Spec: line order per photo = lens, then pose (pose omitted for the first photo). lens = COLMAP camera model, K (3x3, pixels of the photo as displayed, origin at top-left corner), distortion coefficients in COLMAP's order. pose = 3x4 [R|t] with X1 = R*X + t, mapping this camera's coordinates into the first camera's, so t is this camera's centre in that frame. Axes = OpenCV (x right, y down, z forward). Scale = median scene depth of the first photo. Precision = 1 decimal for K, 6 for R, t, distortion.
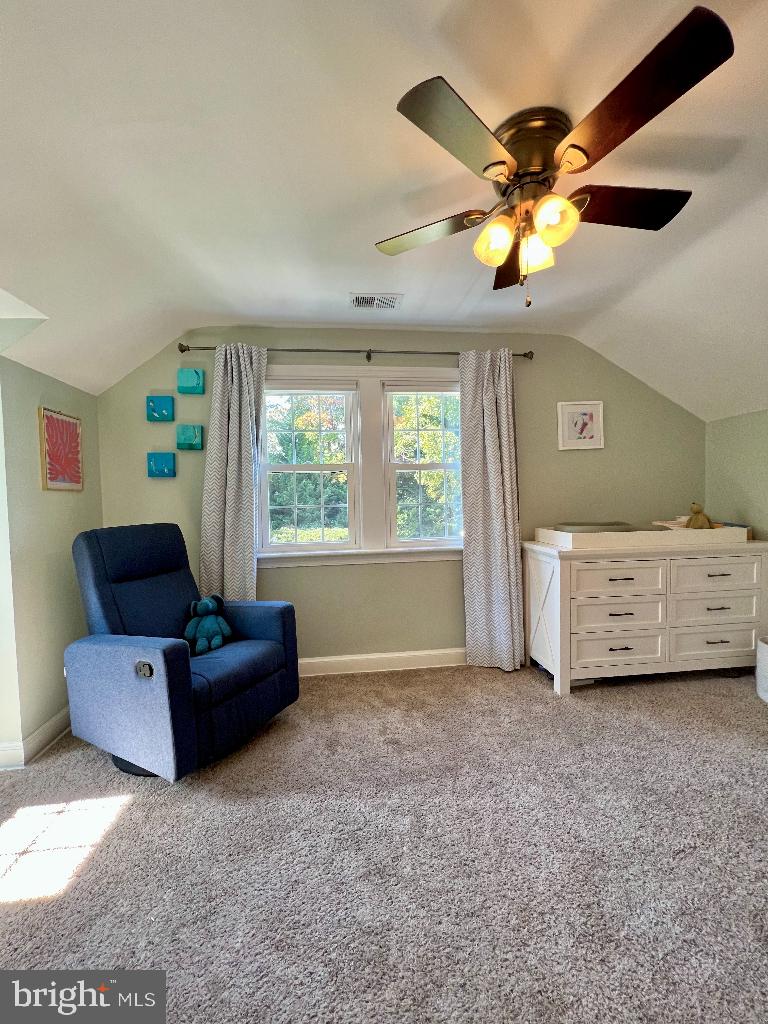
lens RADIAL K [[406.5, 0, 381.0], [0, 406.5, 513.3], [0, 0, 1]] dist [0.000866, -0.000240]
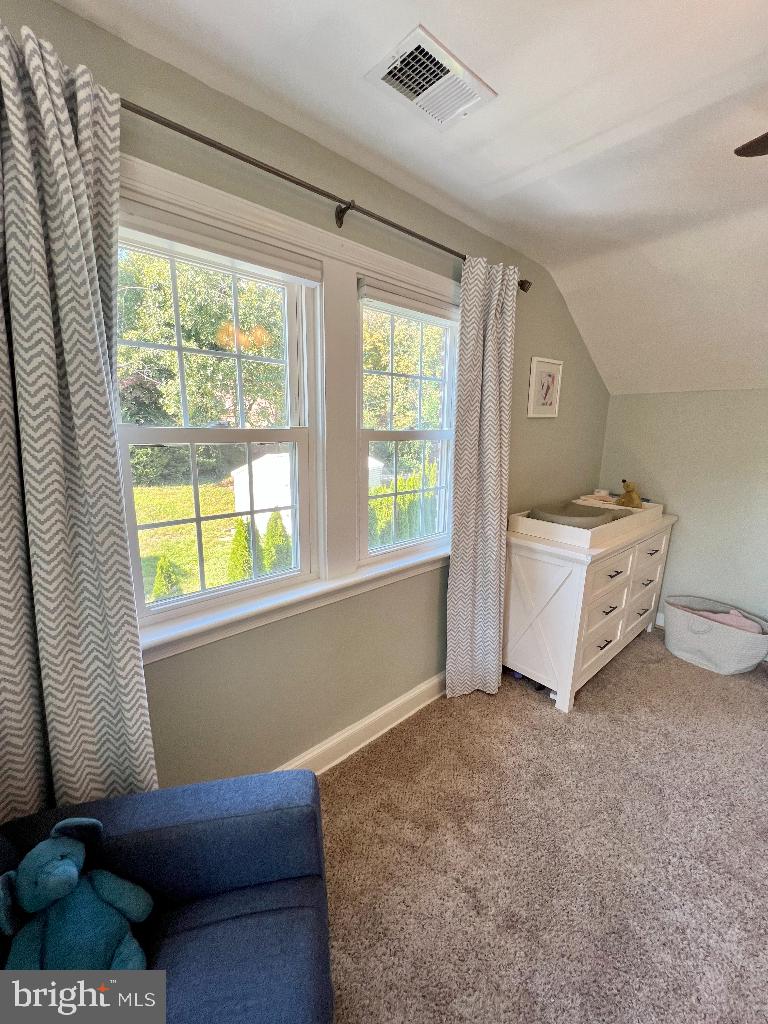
lens RADIAL K [[406.5, 0, 381.0], [0, 406.5, 513.3], [0, 0, 1]] dist [0.000866, -0.000240]
pose [[0.823275, -0.085966, 0.561095, -0.304412], [-0.011029, 0.985857, 0.167227, -0.105416], [-0.567535, -0.143862, 0.810683, 0.506873]]
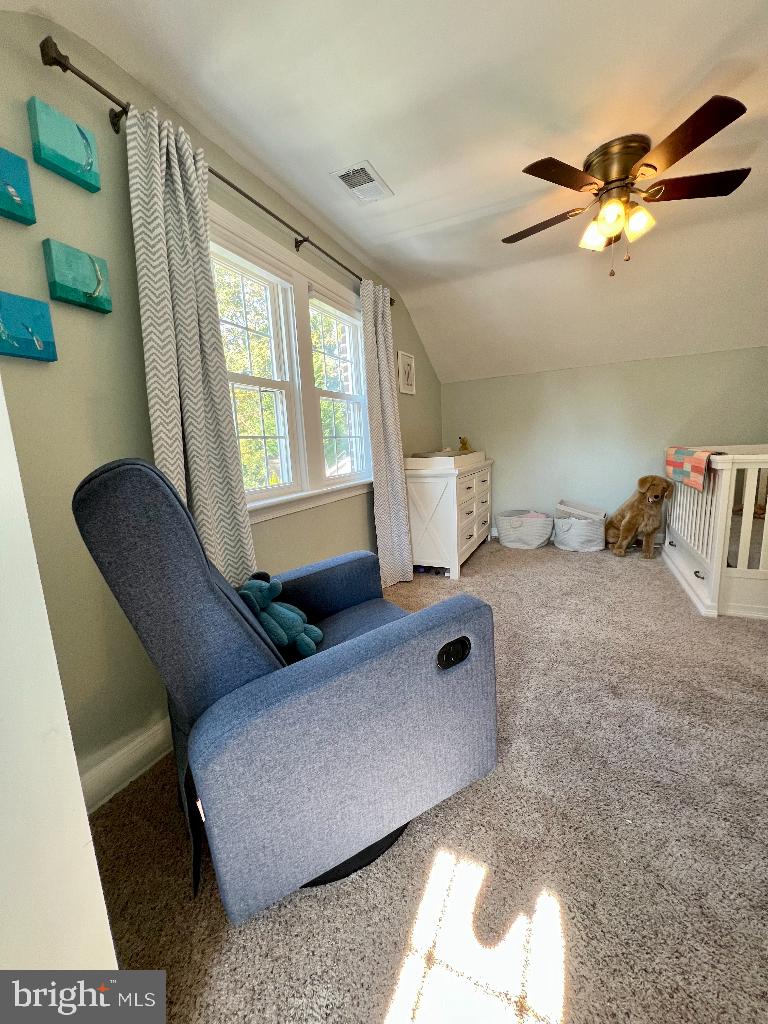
lens RADIAL K [[404.9, 0, 377.3], [0, 404.9, 513.1], [0, 0, 1]] dist [0.000860, -0.000033]
pose [[0.536478, -0.145665, 0.831248, -0.675938], [0.076058, 0.989328, 0.124279, 0.043256], [-0.840480, -0.003450, 0.541832, 0.442657]]
